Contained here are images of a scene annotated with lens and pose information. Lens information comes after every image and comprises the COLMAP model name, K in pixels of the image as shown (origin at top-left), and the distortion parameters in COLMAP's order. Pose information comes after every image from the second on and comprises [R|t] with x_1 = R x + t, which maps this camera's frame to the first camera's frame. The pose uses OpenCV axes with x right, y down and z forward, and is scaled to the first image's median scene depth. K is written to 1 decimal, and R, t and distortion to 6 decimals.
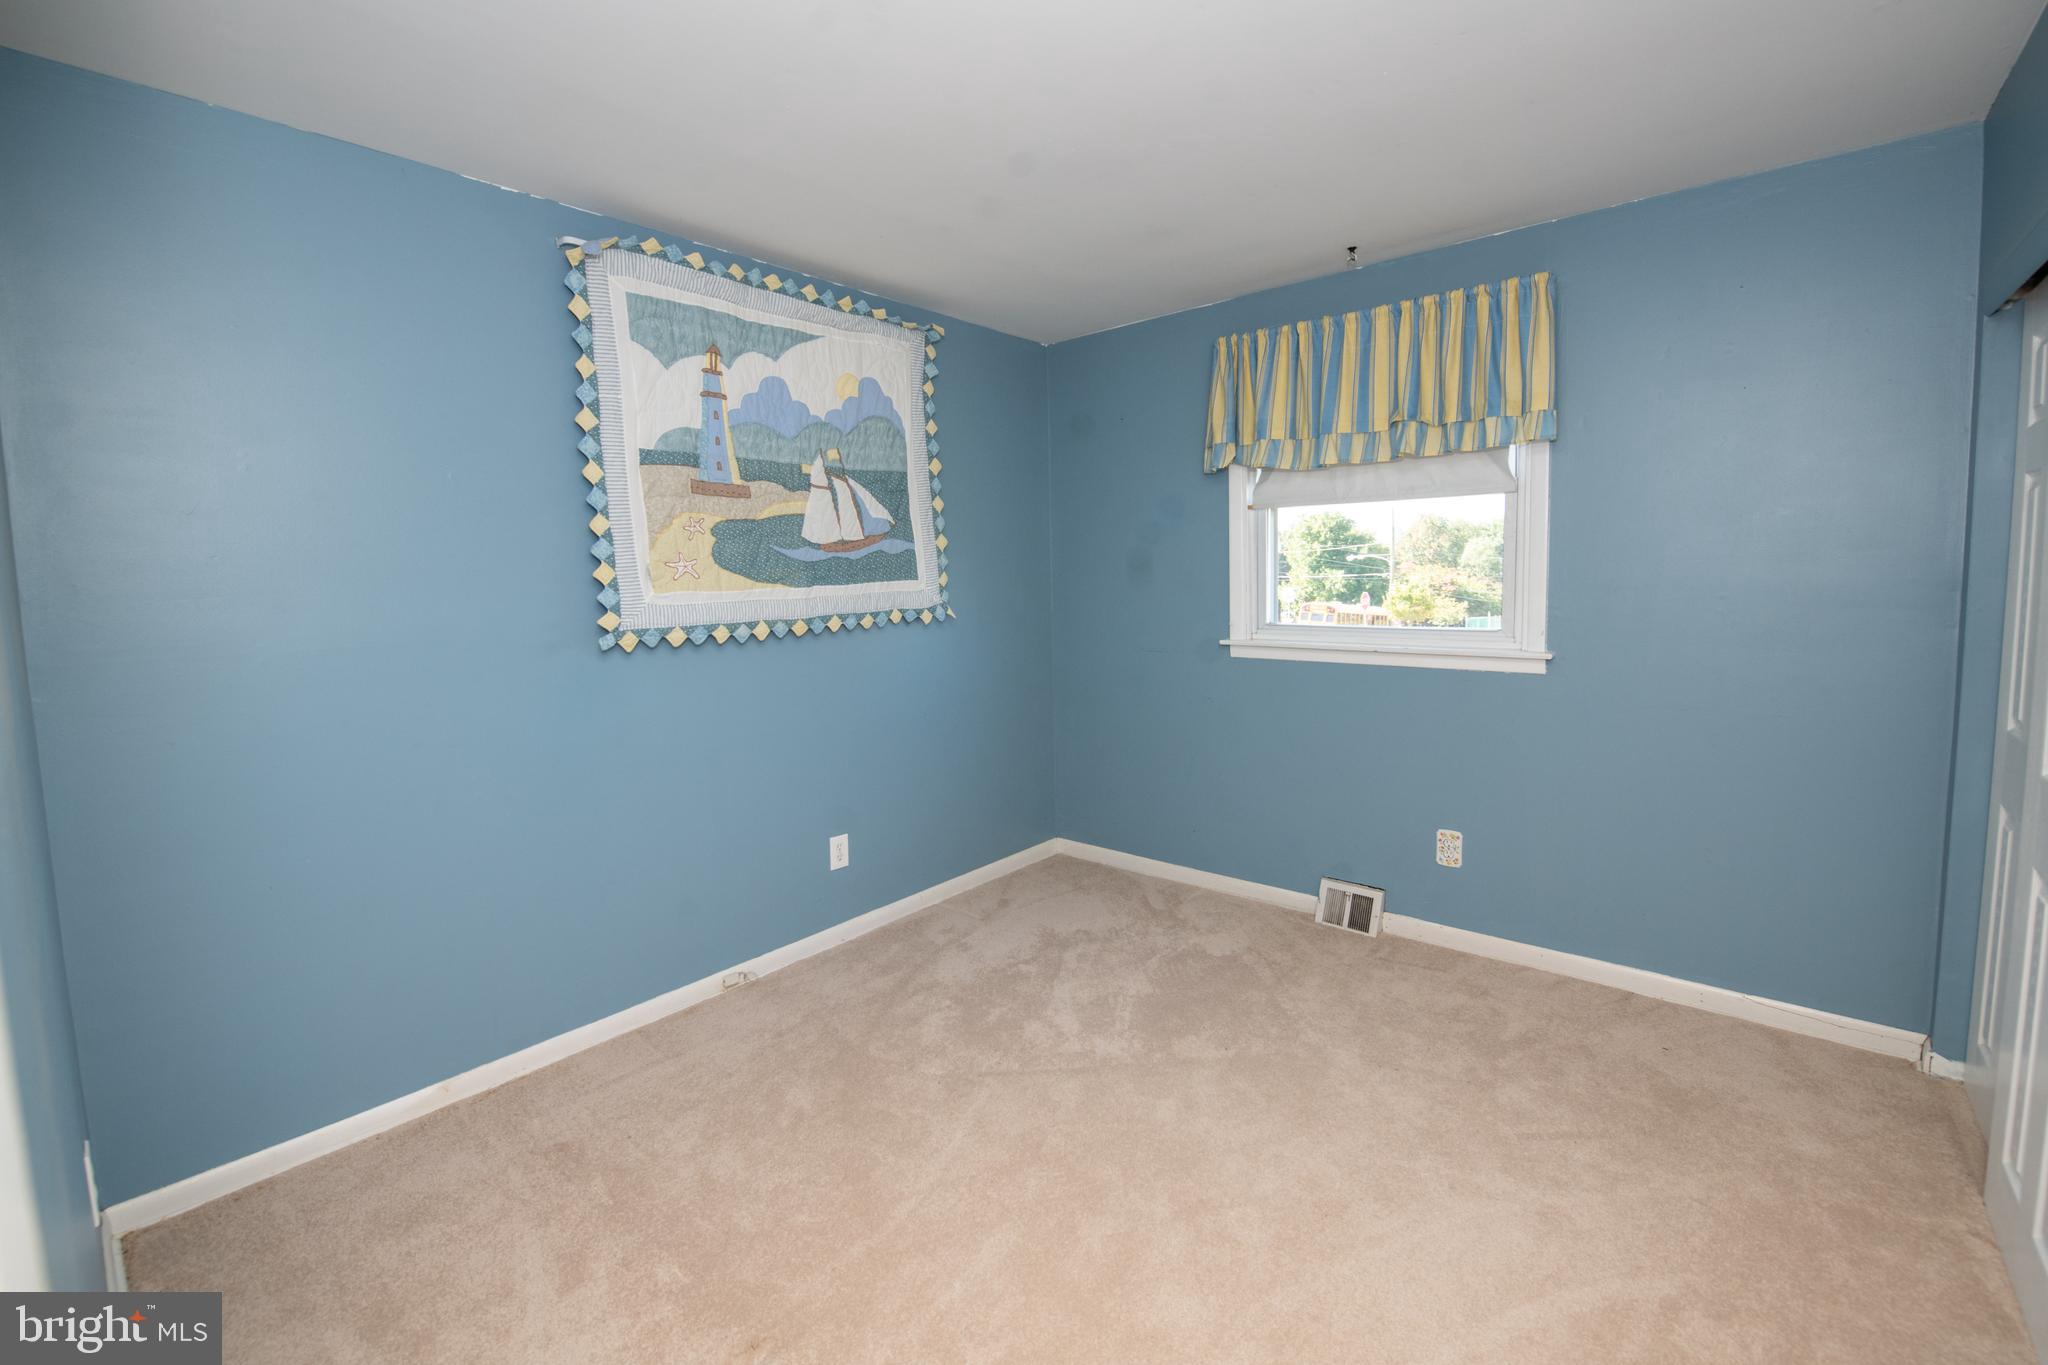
lens RADIAL K [[839.6, 0, 1009.6], [0, 839.6, 666.3], [0, 0, 1]] dist [-0.020081, -0.000094]
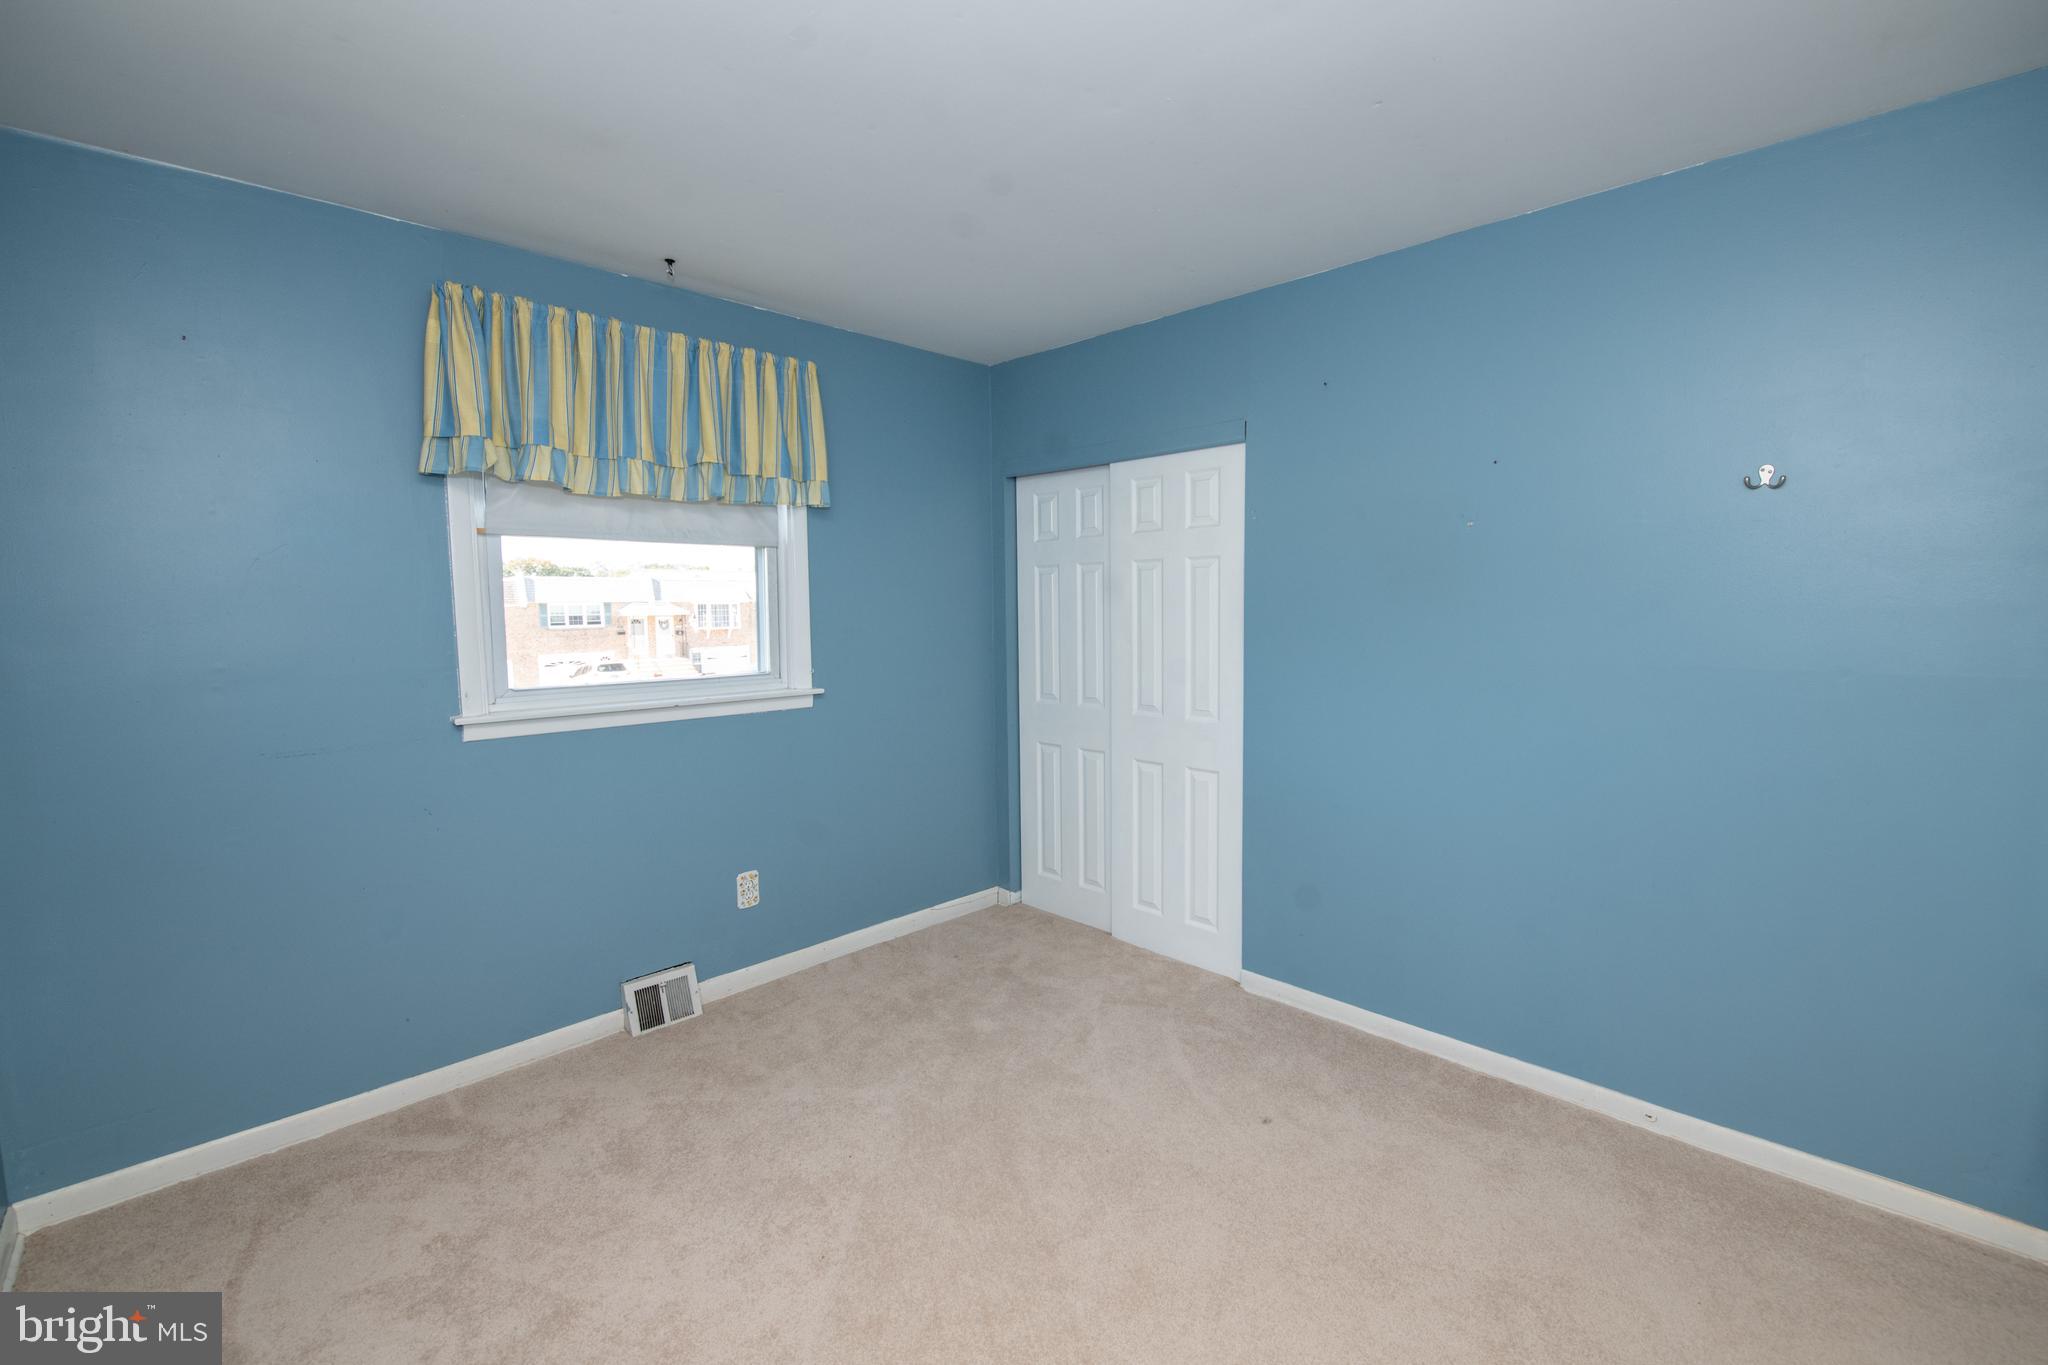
lens RADIAL K [[847.3, 0, 1023.5], [0, 847.3, 687.9], [0, 0, 1]] dist [-0.000613, -0.000182]
pose [[0.078852, -0.073200, 0.994195, -0.465783], [0.119950, 0.990751, 0.063433, -0.052528], [-0.989644, 0.114251, 0.086903, 0.551734]]
